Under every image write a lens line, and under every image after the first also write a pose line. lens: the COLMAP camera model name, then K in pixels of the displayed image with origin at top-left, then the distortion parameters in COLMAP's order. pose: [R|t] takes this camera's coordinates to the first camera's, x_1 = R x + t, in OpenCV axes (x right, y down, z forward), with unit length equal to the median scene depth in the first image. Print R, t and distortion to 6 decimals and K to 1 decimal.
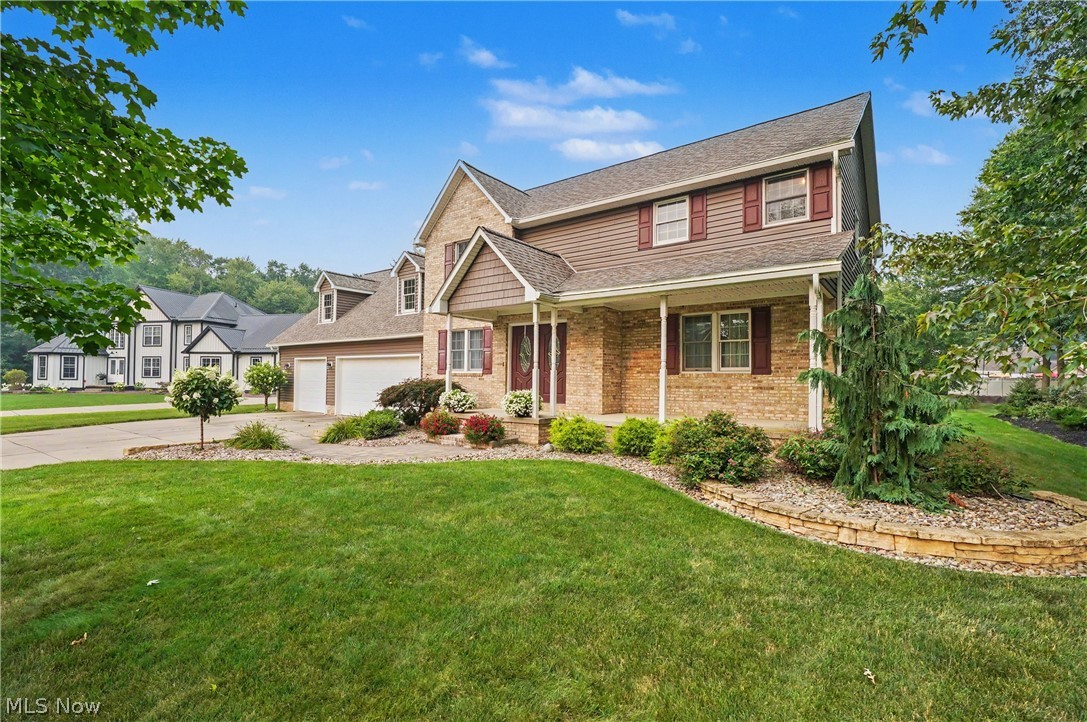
lens RADIAL K [[502.4, 0, 543.9], [0, 502.4, 364.3], [0, 0, 1]] dist [-0.003740, -0.000747]
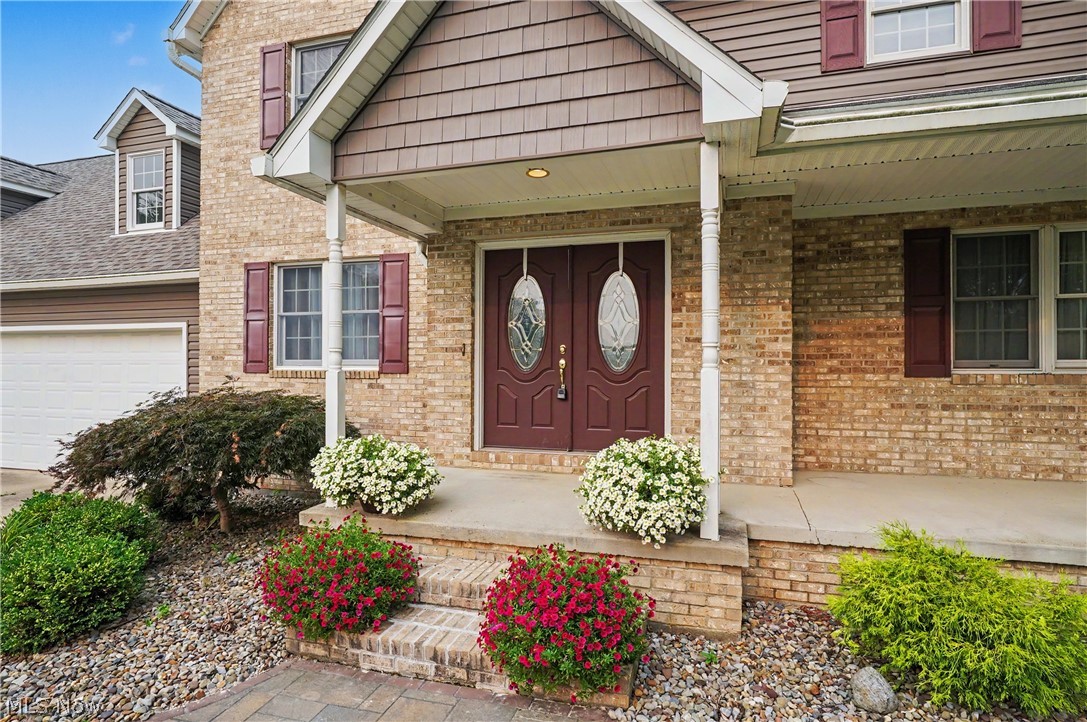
lens RADIAL K [[596.9, 0, 542.8], [0, 596.9, 358.4], [0, 0, 1]] dist [-0.004987, 0.000592]
pose [[0.938917, -0.005608, 0.344099, -0.200258], [-0.002324, 0.999741, 0.022634, -0.004358], [-0.344137, -0.022051, 0.938661, 0.626950]]
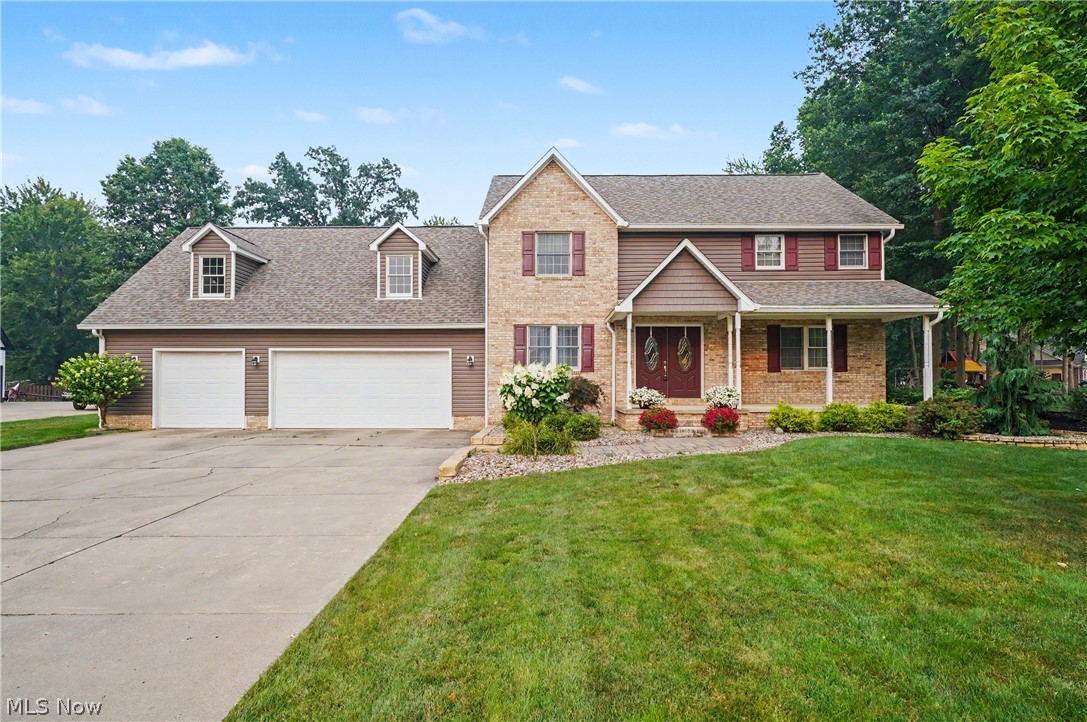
lens RADIAL K [[596.9, 0, 542.8], [0, 596.9, 358.4], [0, 0, 1]] dist [-0.004987, 0.000592]
pose [[0.797658, 0.013680, 0.602955, -1.092977], [-0.010643, 0.999906, -0.008607, 0.004386], [-0.603017, 0.000448, 0.797729, 0.135971]]
